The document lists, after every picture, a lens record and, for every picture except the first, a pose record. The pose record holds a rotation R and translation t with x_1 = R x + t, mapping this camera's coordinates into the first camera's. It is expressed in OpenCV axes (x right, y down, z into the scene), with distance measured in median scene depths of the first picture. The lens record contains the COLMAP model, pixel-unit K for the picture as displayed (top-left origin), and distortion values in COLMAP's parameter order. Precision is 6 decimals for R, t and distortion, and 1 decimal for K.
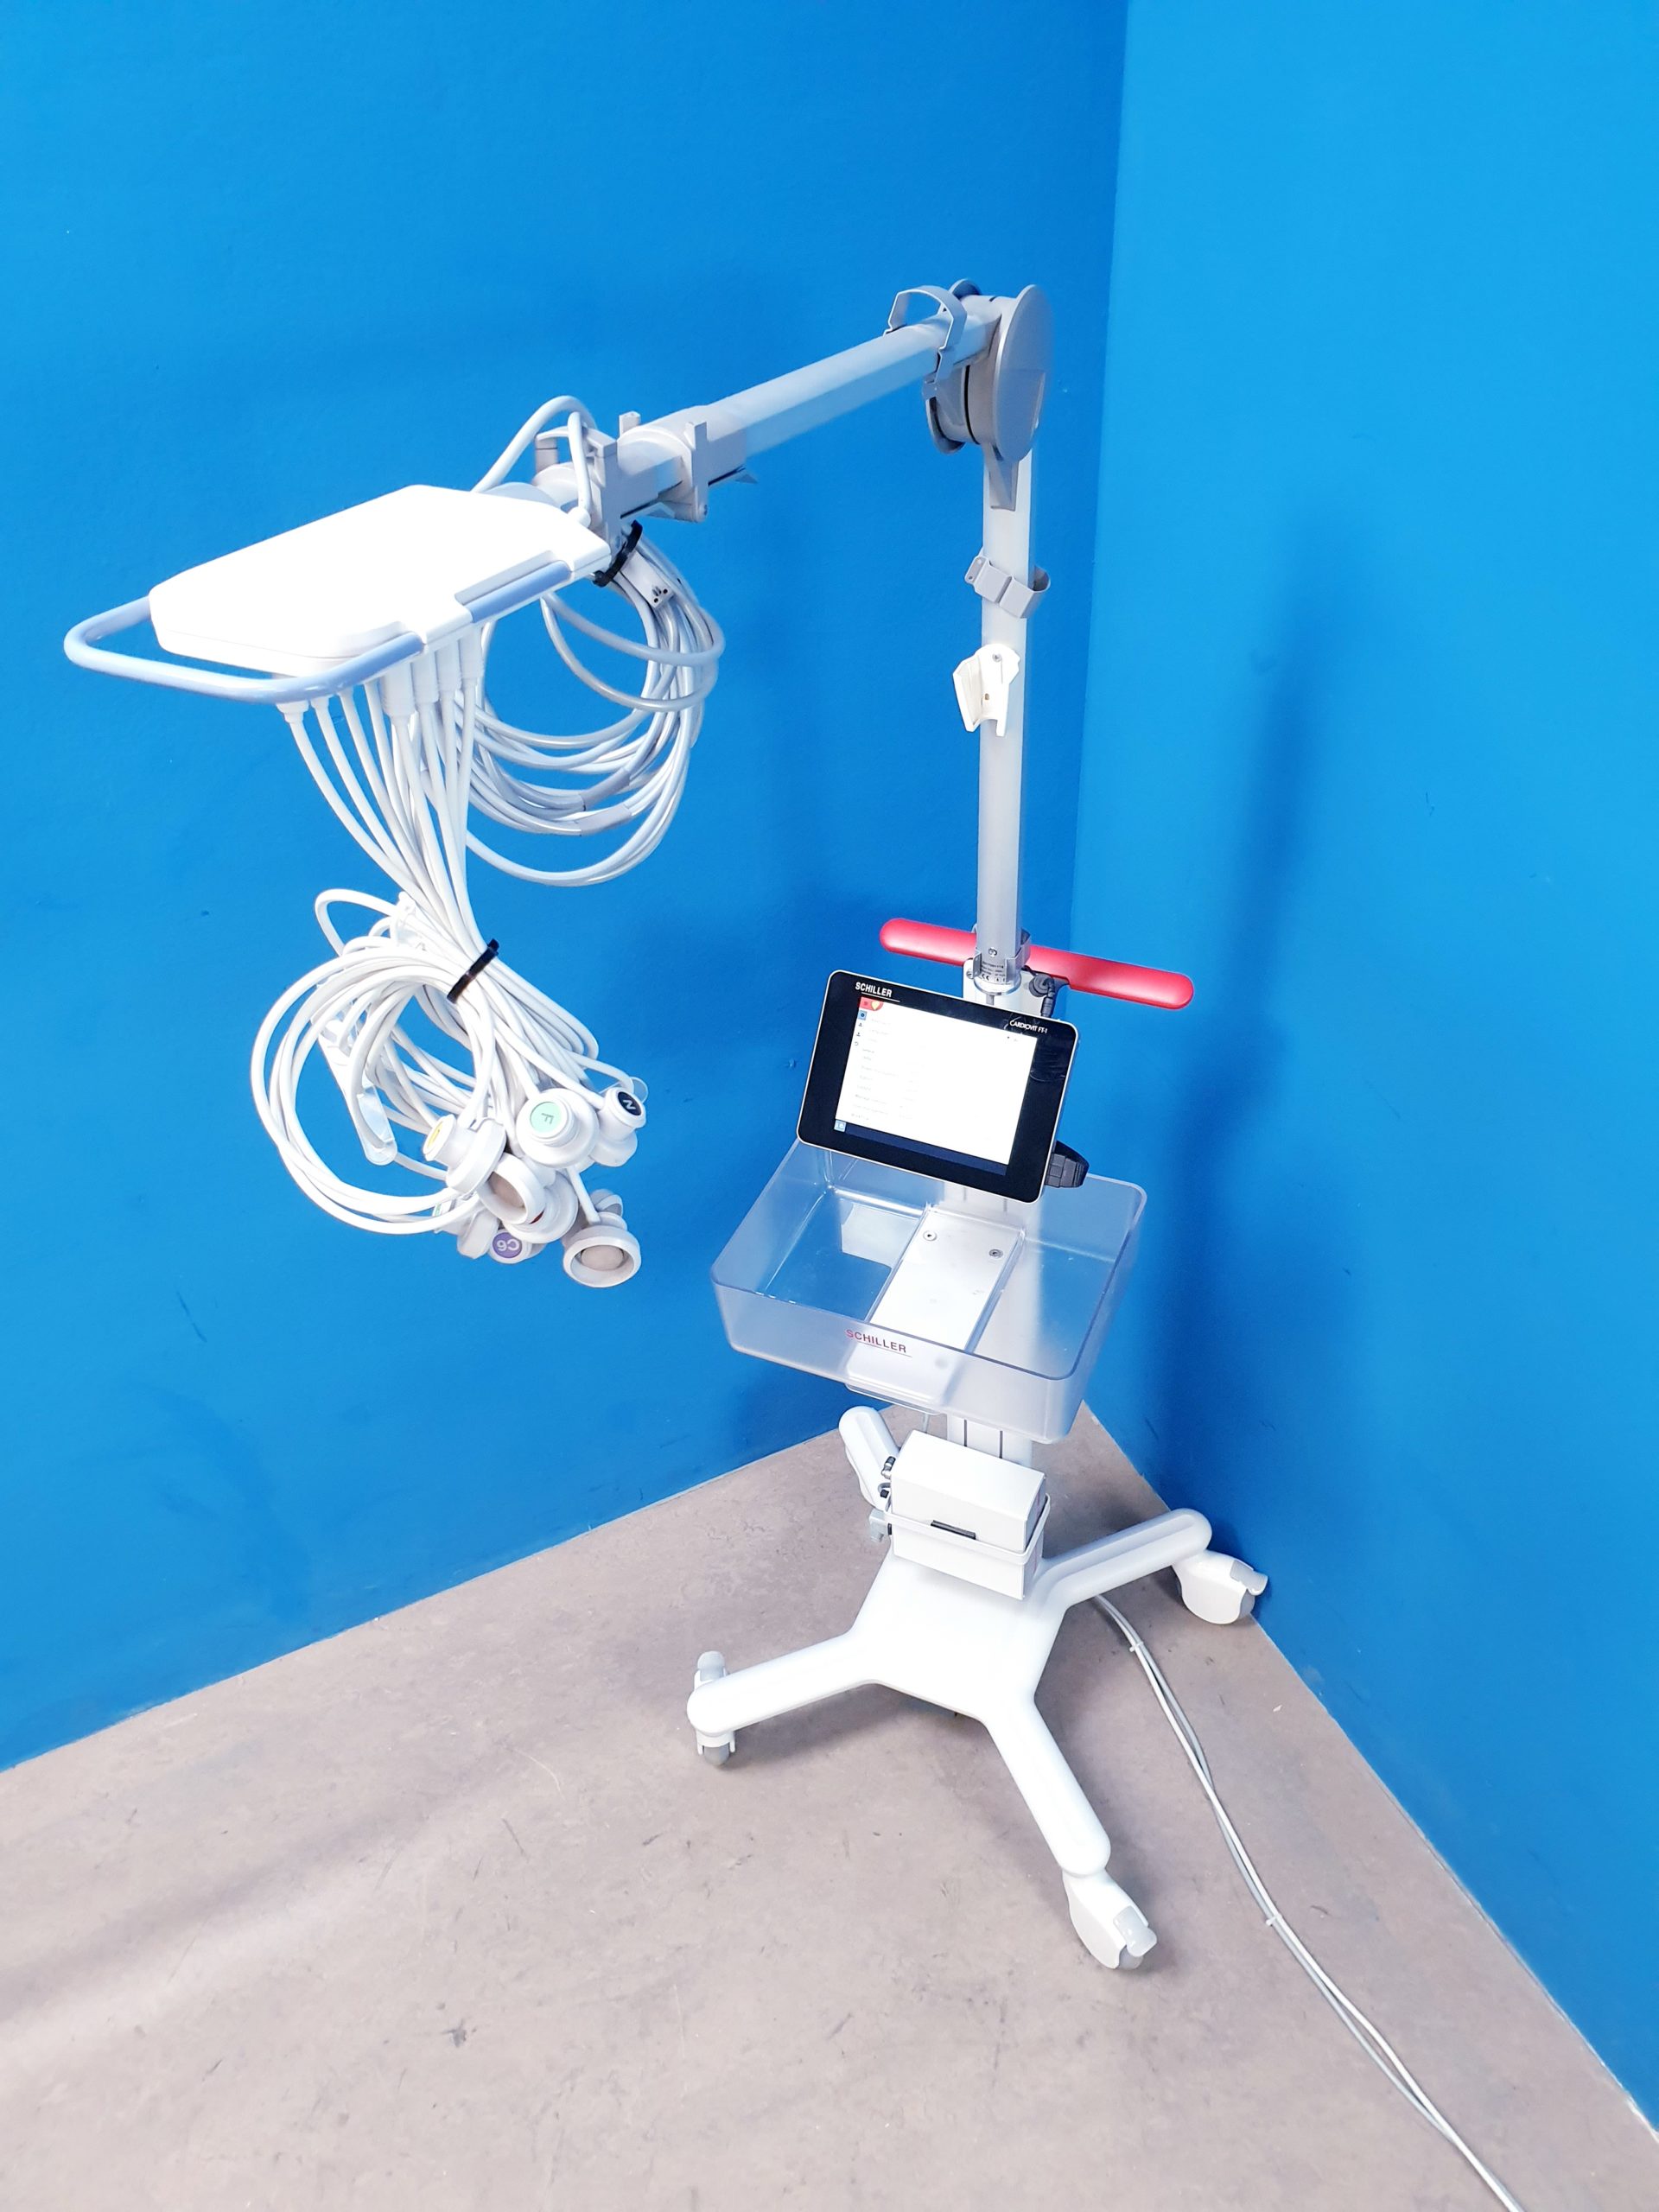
lens RADIAL K [[1736.9, 0, 845.1], [0, 1736.9, 1089.7], [0, 0, 1]] dist [-0.025260, 0.057263]
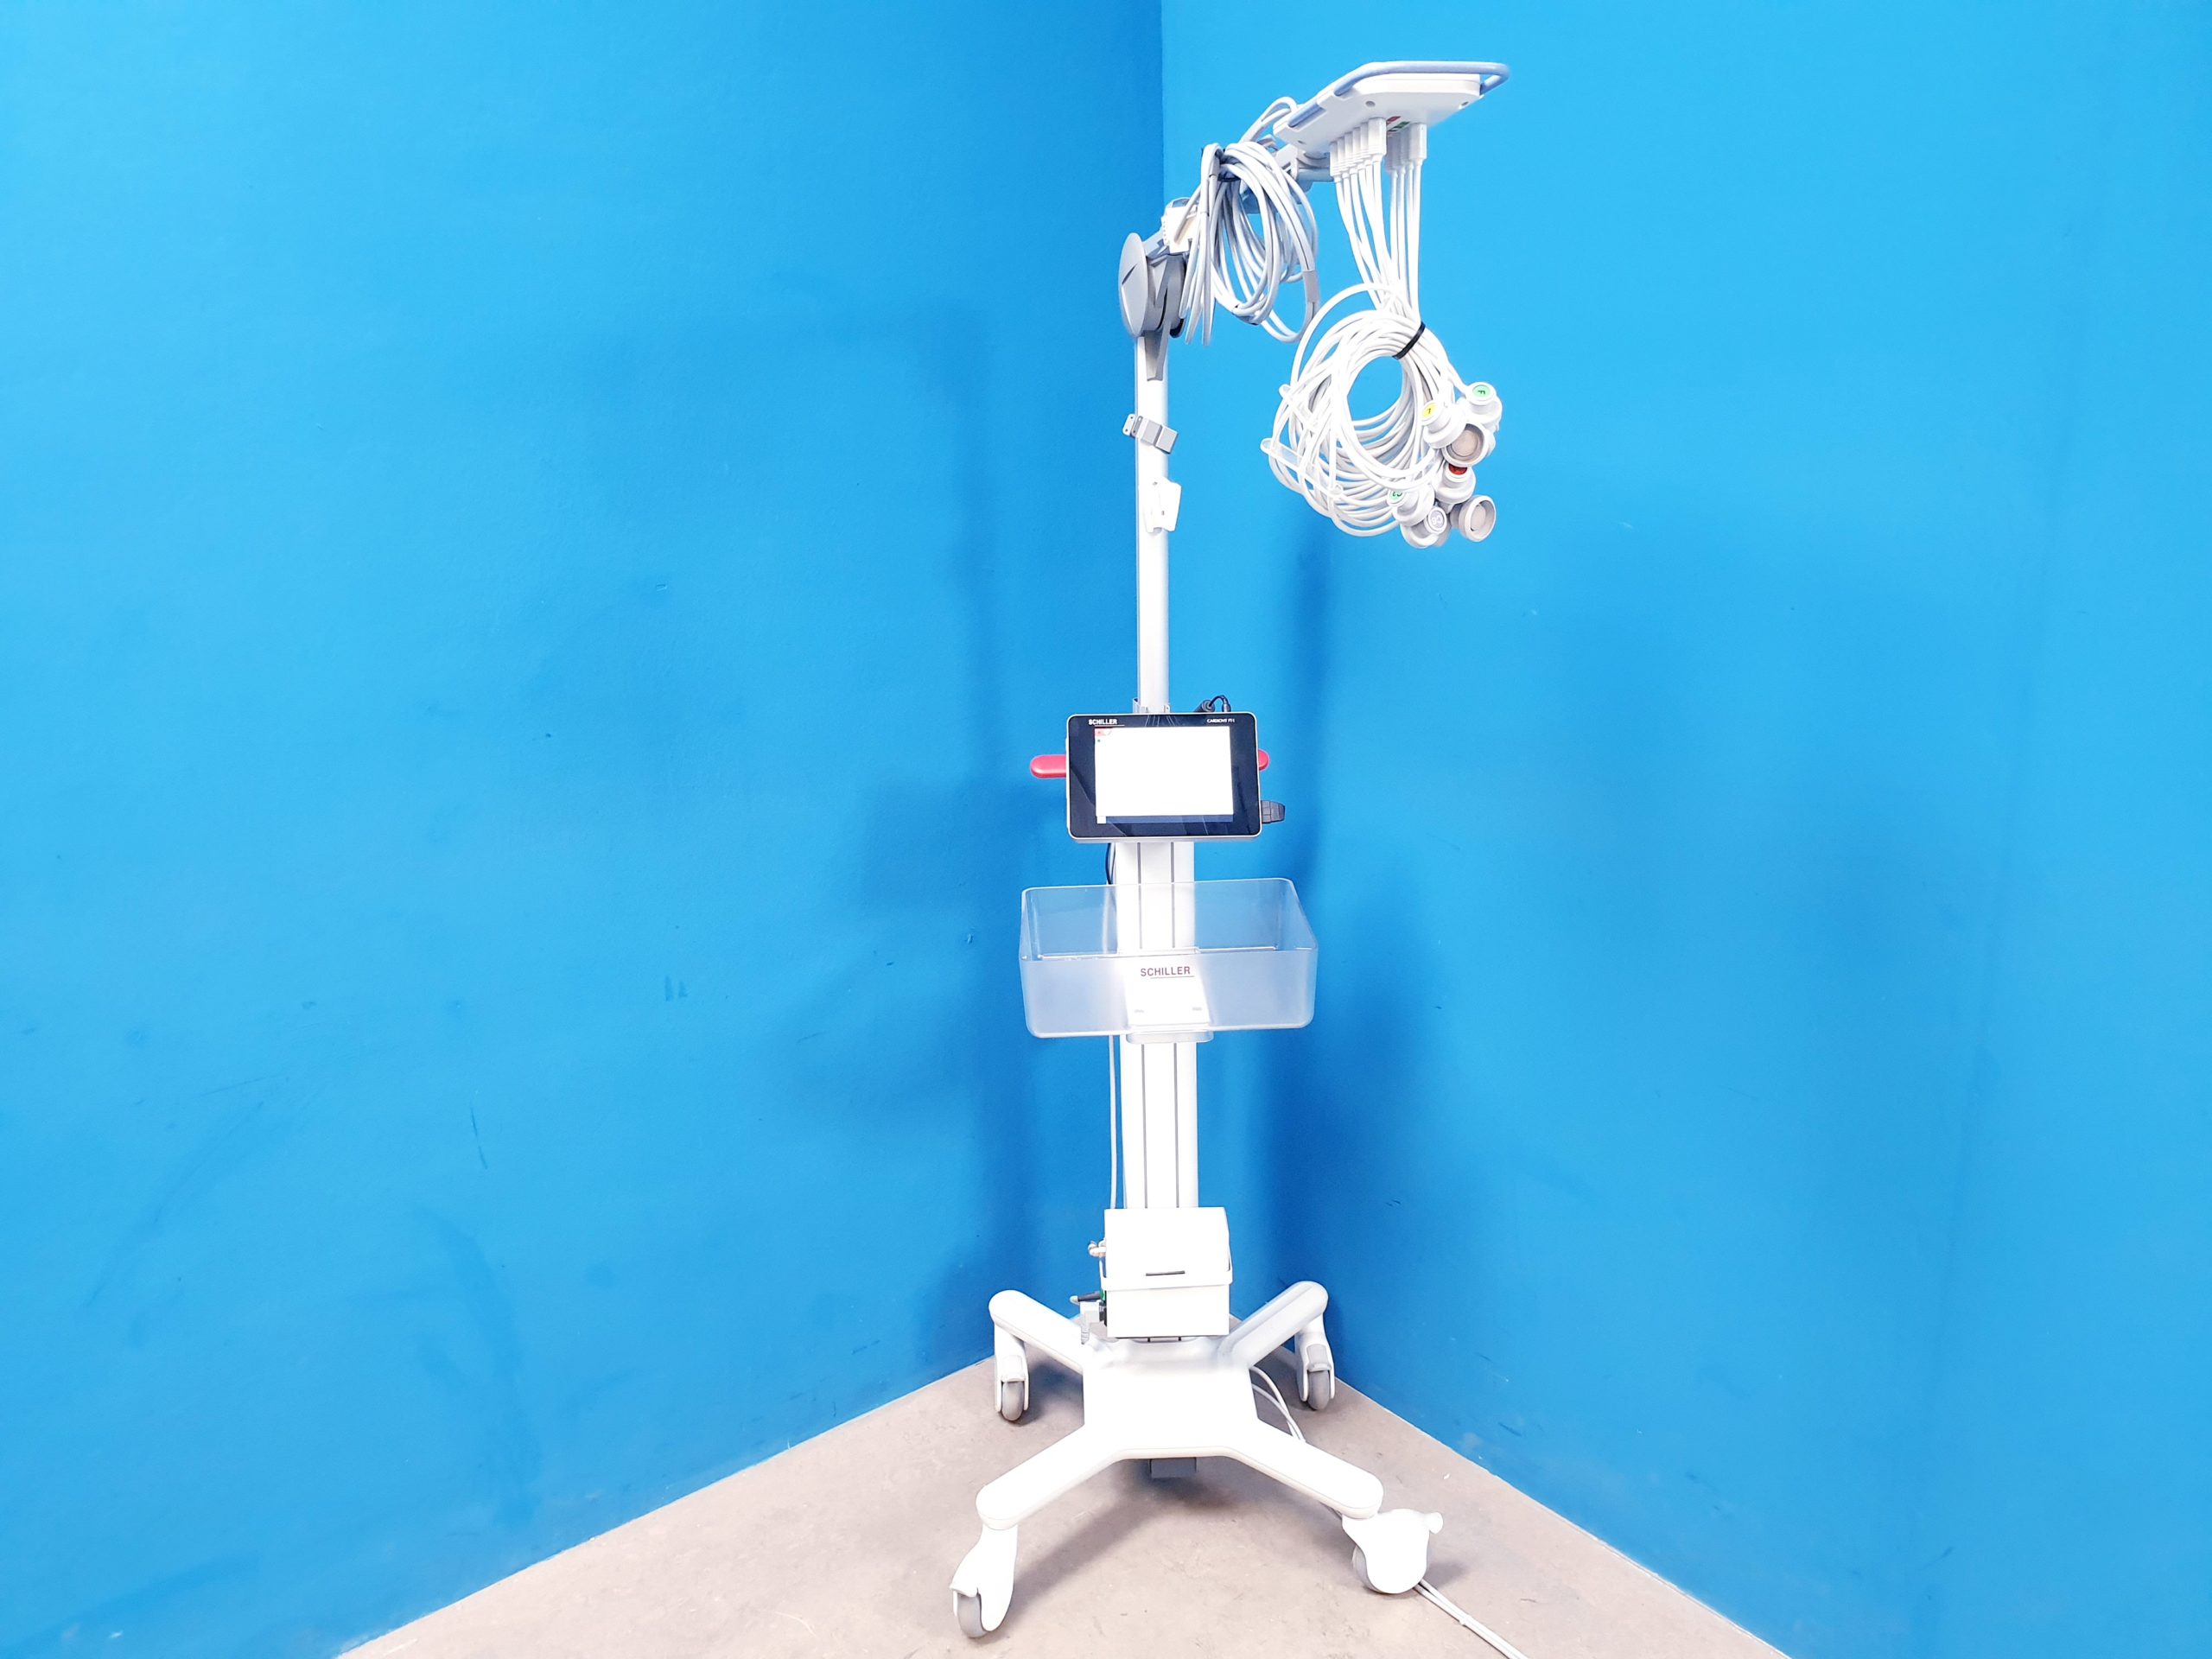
lens RADIAL K [[1736.9, 0, 1099.3], [0, 1736.9, 823.6], [0, 0, 1]] dist [-0.025260, 0.057263]
pose [[0.974971, -0.045656, 0.217595, -0.214031], [0.128885, 0.913530, -0.385813, 0.411765], [-0.181165, 0.404201, 0.896549, -0.148009]]
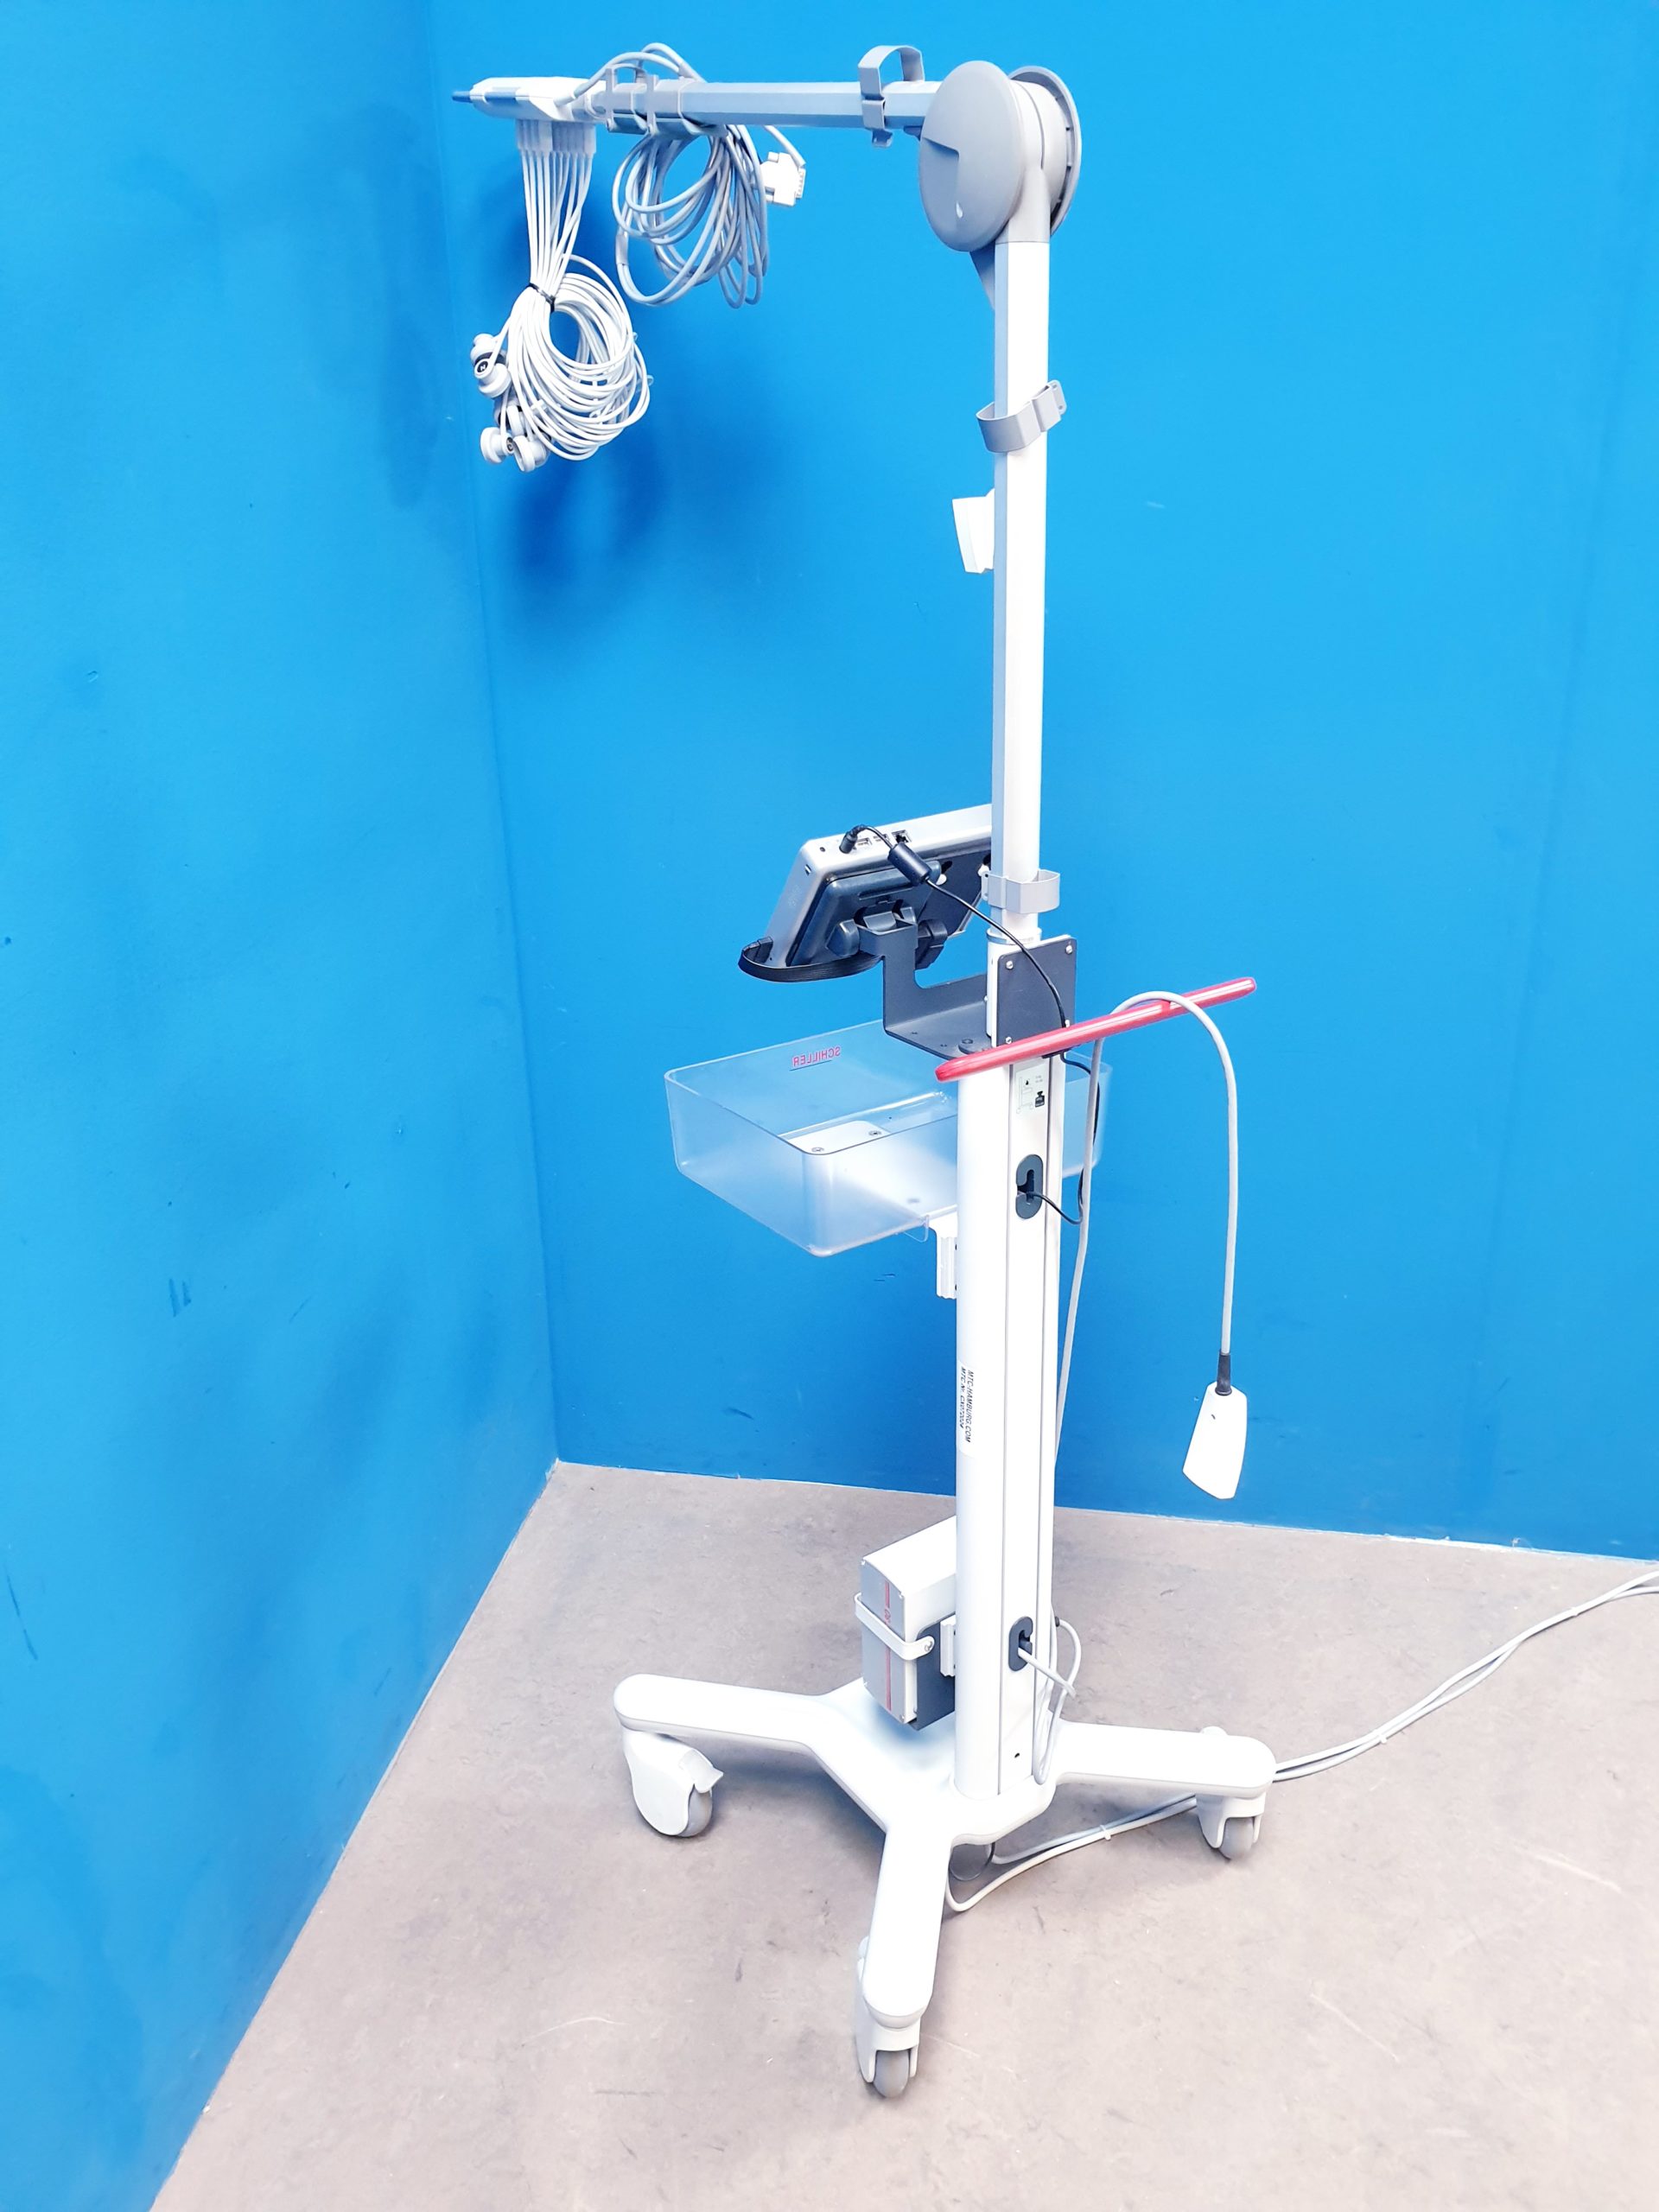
lens RADIAL K [[1736.9, 0, 842.3], [0, 1736.9, 1085.4], [0, 0, 1]] dist [-0.025260, 0.057263]
pose [[0.578783, -0.284424, 0.764273, -0.626322], [0.512604, 0.855790, -0.069712, 0.158590], [-0.634230, 0.432118, 0.641114, 0.261731]]
